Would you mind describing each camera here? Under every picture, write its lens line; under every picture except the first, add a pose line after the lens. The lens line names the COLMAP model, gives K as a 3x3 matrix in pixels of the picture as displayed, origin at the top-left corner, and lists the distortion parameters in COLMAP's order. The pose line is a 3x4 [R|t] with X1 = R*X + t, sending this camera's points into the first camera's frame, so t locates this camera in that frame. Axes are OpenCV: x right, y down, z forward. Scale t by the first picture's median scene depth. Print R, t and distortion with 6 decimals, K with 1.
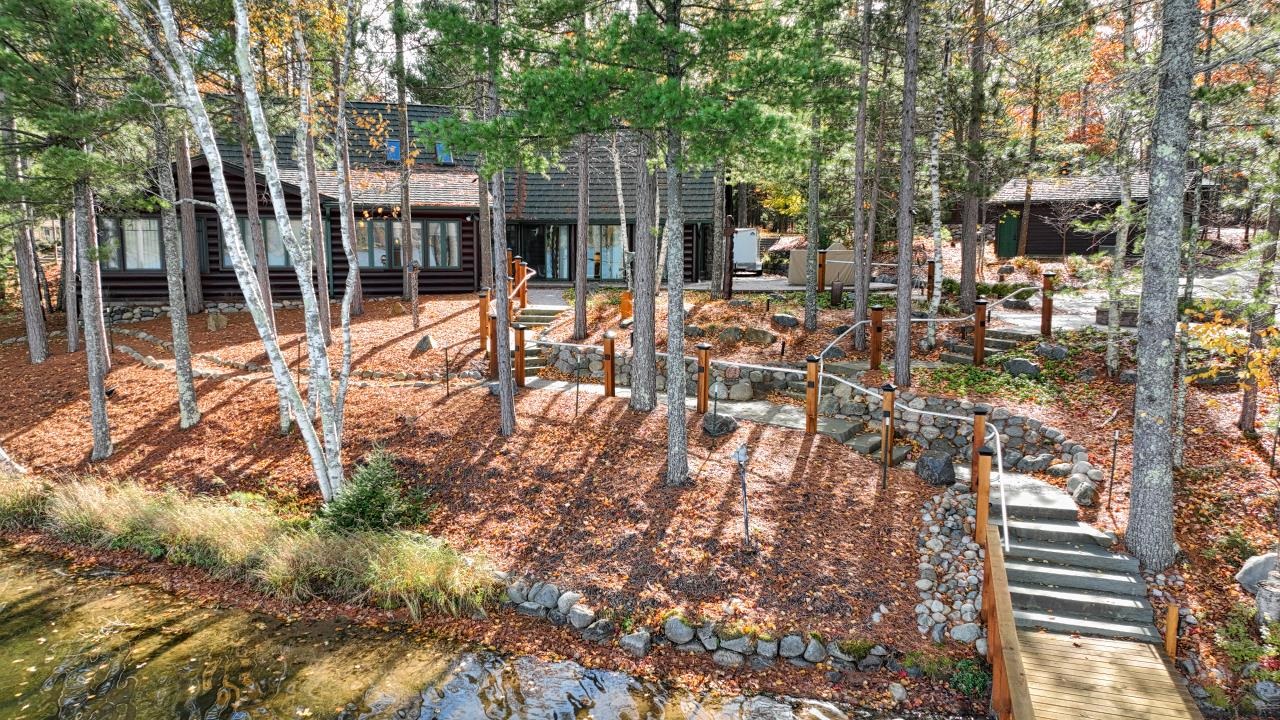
lens RADIAL K [[904.1, 0, 636.8], [0, 904.1, 364.0], [0, 0, 1]] dist [0.010164, -0.004233]
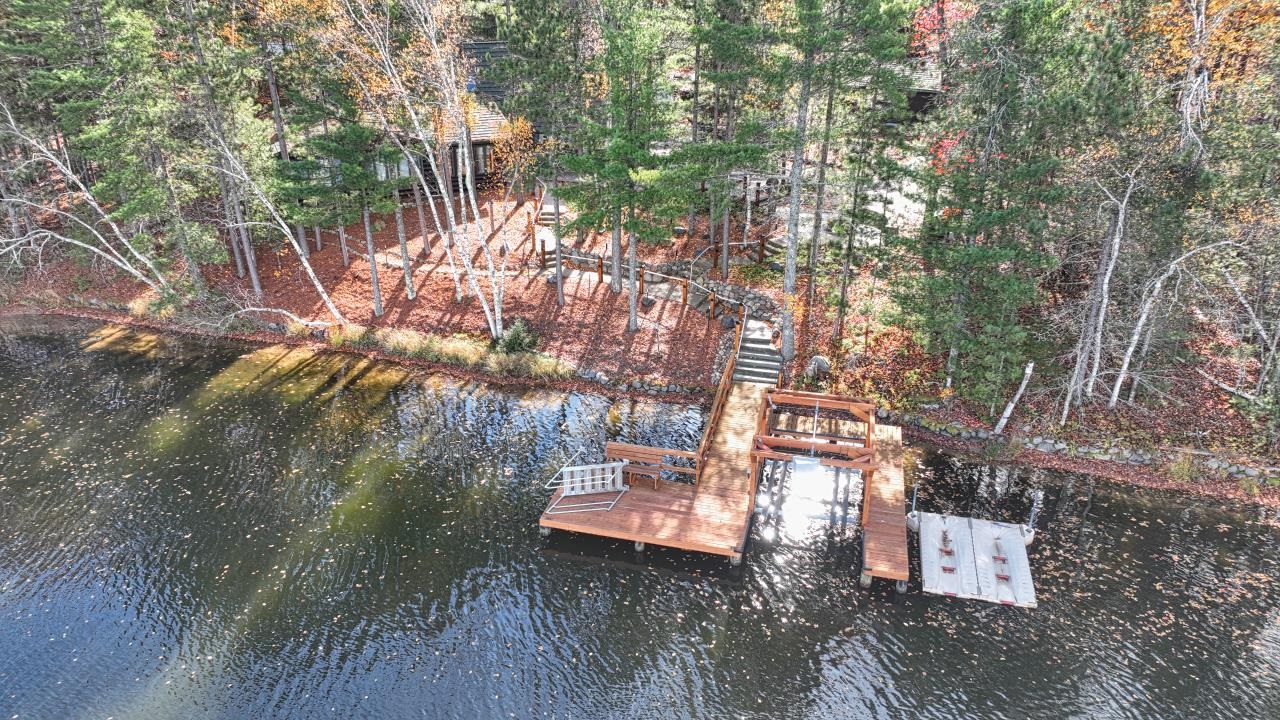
lens RADIAL K [[904.1, 0, 640.2], [0, 904.1, 360.5], [0, 0, 1]] dist [0.010164, -0.004233]
pose [[0.995936, -0.033114, 0.083751, -0.129360], [0.006396, 0.953608, 0.300982, -0.465008], [-0.089832, -0.299223, 0.949945, -1.249395]]
